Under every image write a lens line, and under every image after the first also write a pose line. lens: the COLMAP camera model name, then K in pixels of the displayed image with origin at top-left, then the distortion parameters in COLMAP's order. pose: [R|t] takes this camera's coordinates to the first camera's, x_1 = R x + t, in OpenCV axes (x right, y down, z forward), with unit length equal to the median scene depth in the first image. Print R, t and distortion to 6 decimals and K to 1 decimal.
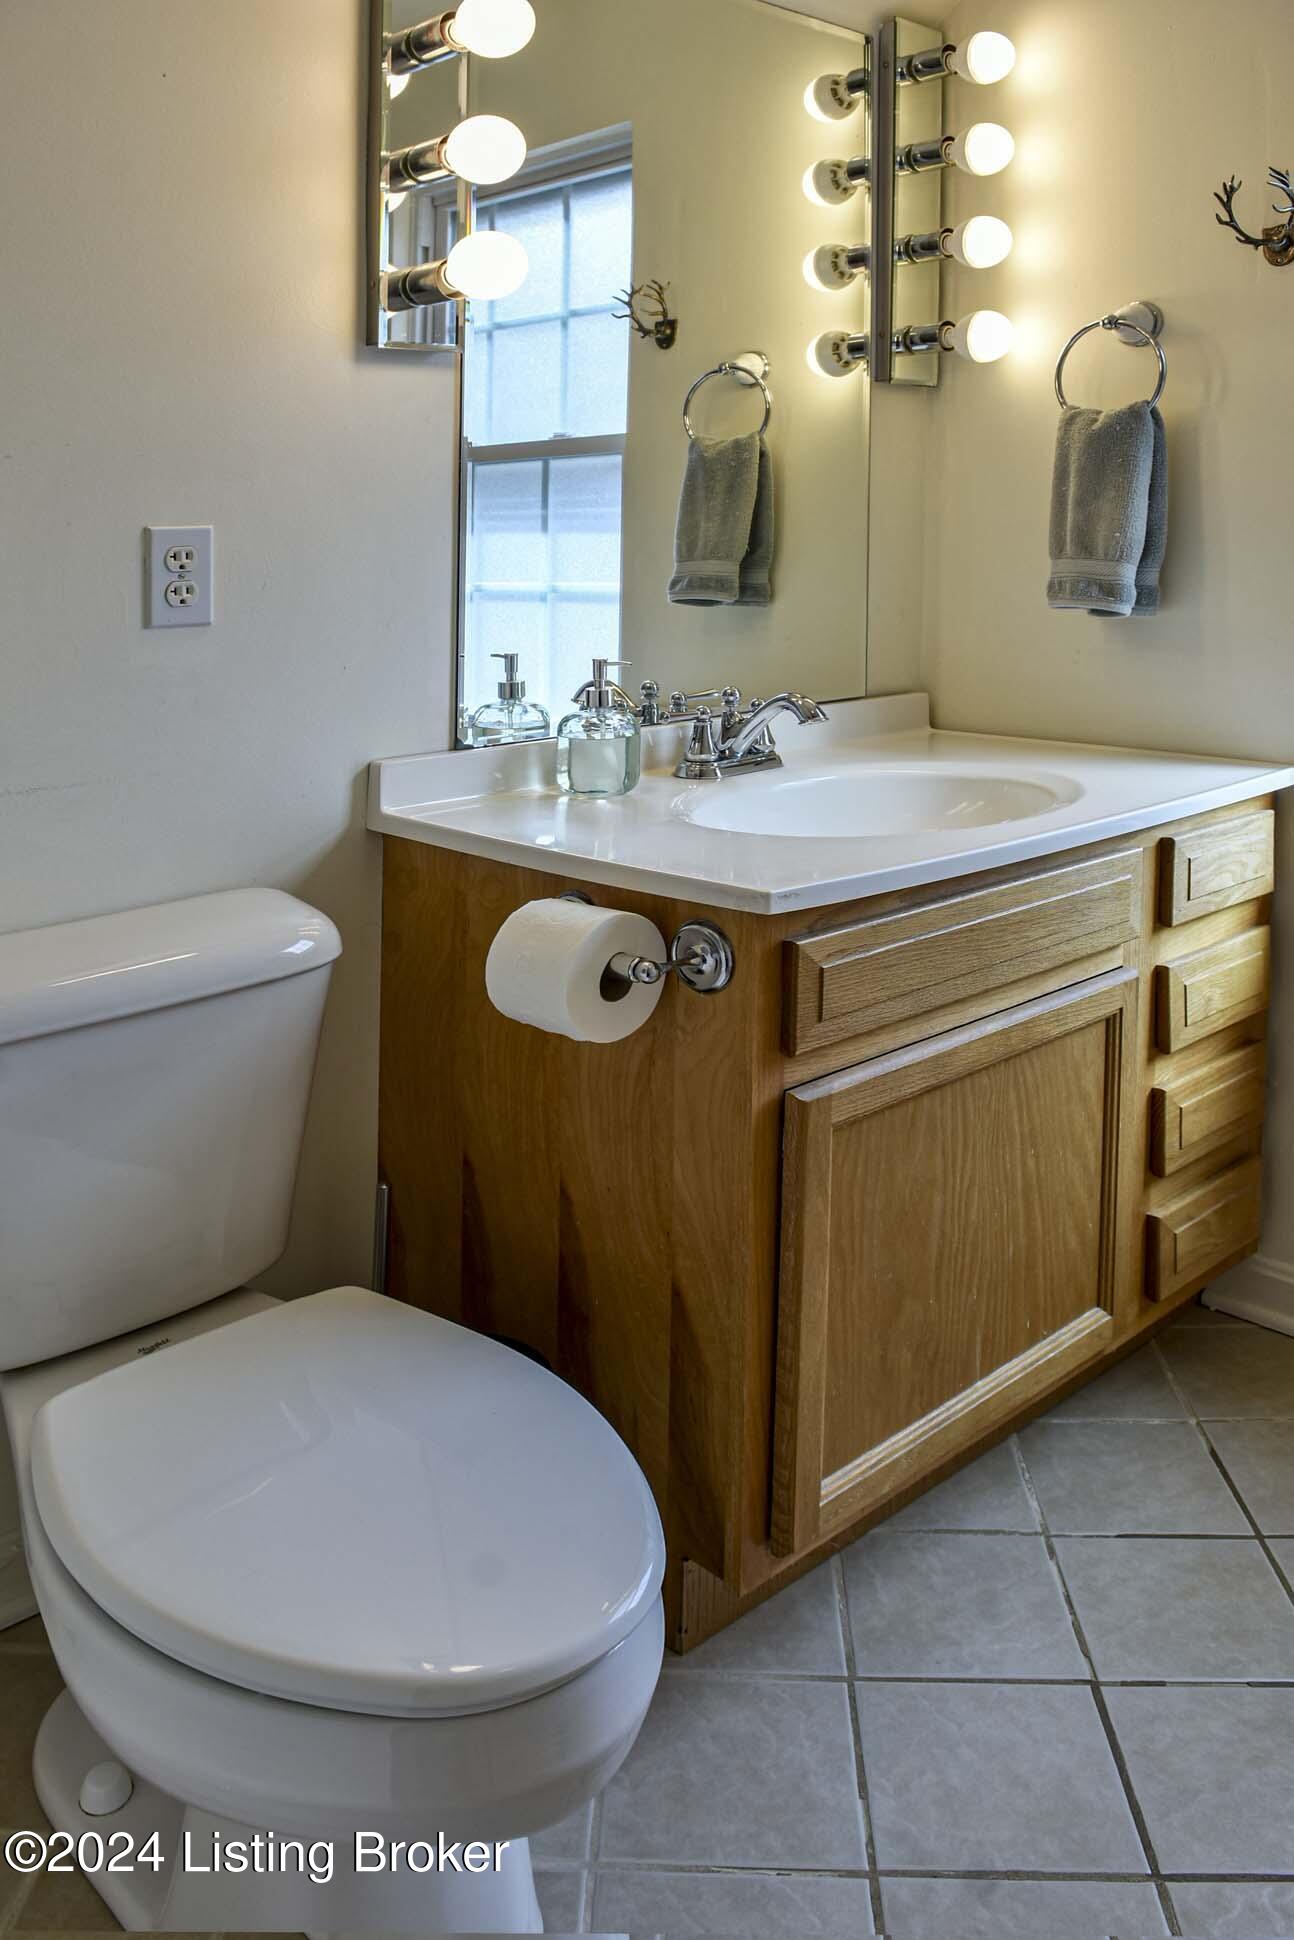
lens RADIAL K [[1630.6, 0, 579.6], [0, 1630.6, 969.5], [0, 0, 1]] dist [0.003031, -0.085566]
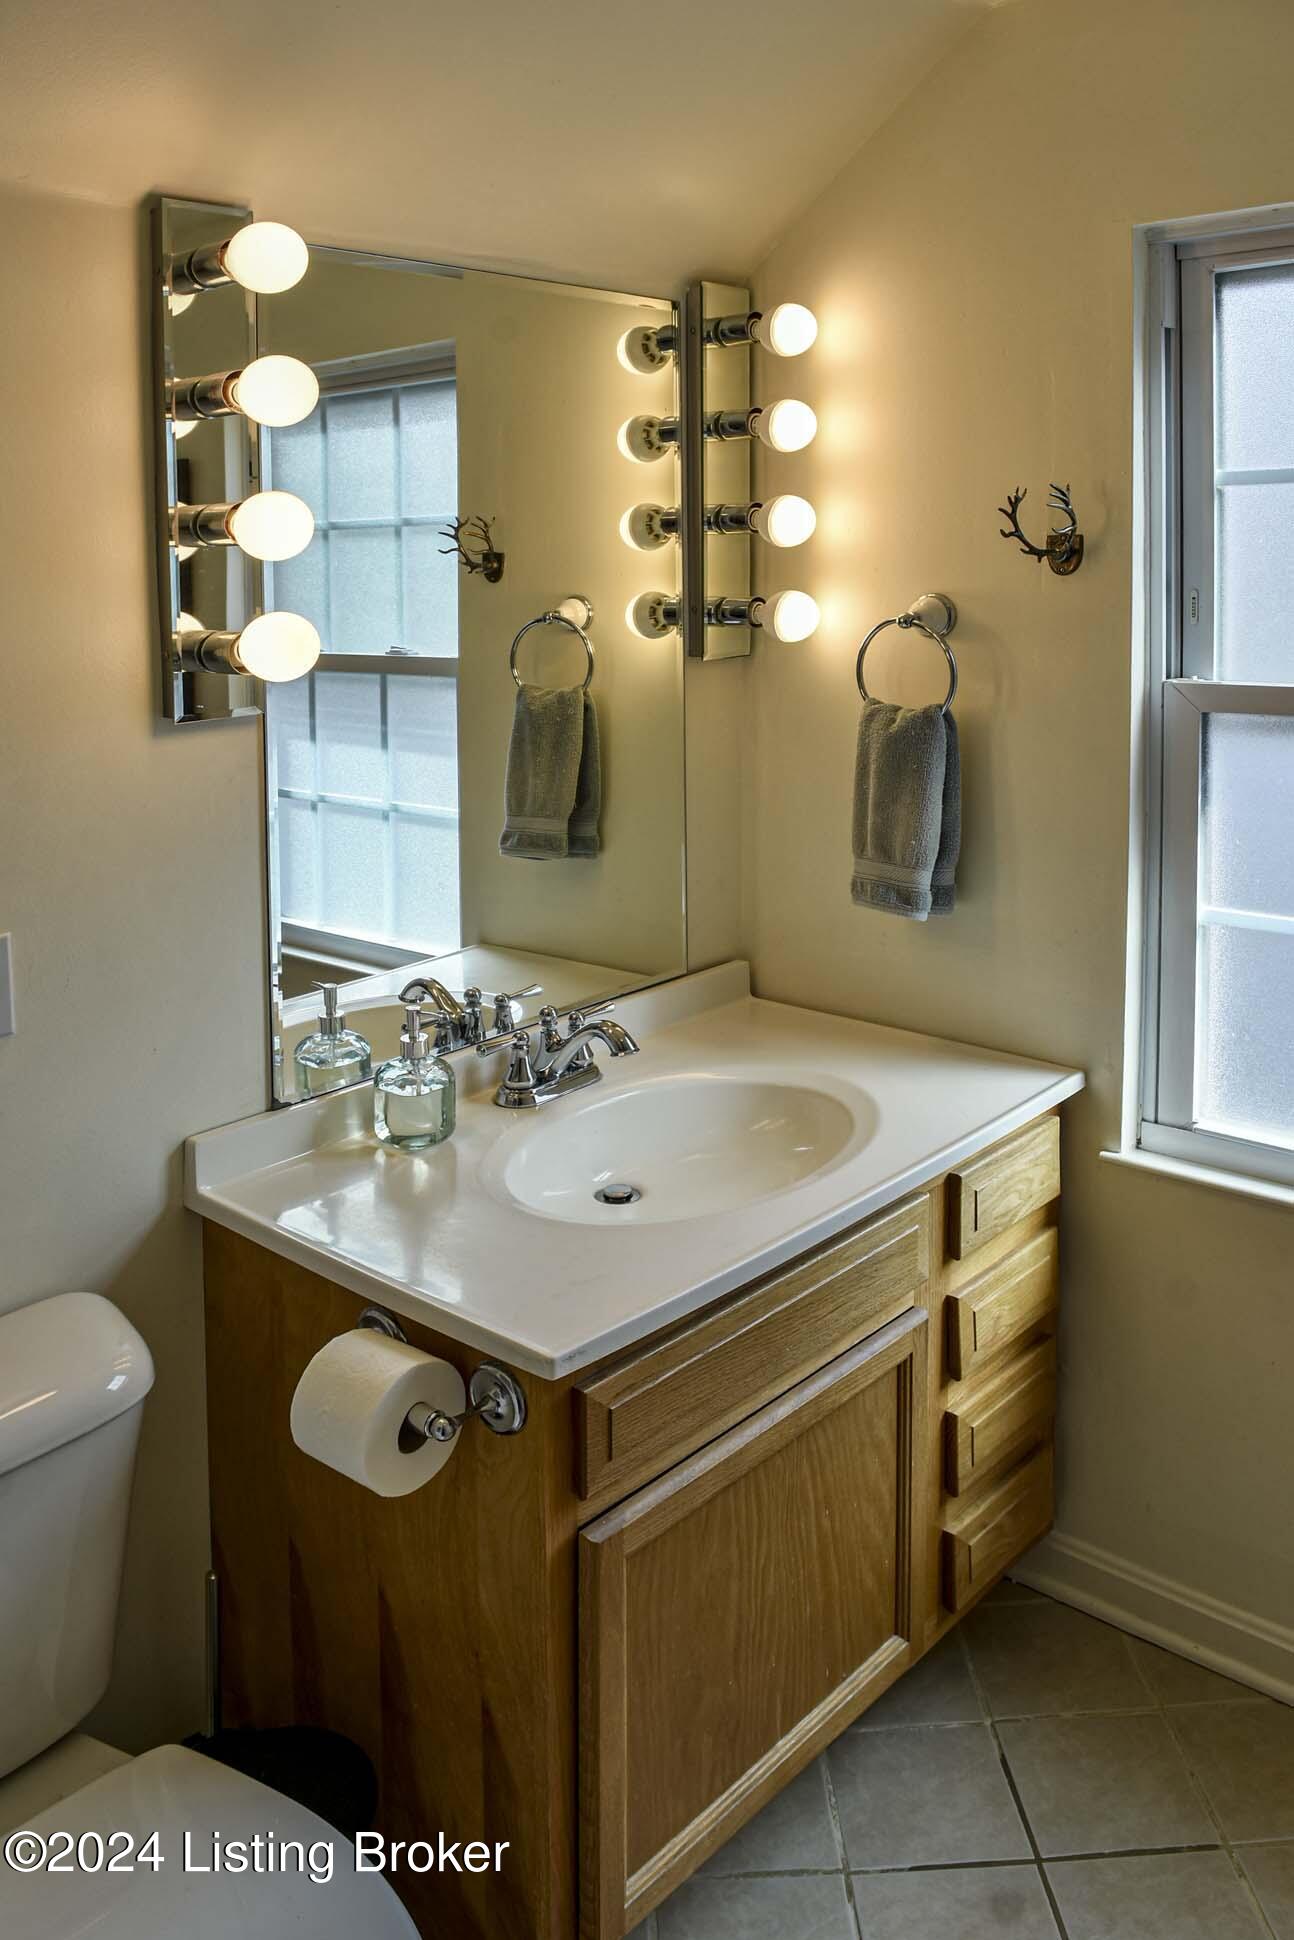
lens RADIAL K [[1617.9, 0, 647.0], [0, 1617.9, 970.0], [0, 0, 1]] dist [-0.009434, -0.047587]
pose [[0.995298, -0.038478, 0.088889, 0.071965], [0.035027, 0.998583, 0.040072, -0.259819], [-0.090305, -0.036770, 0.995235, -0.025530]]
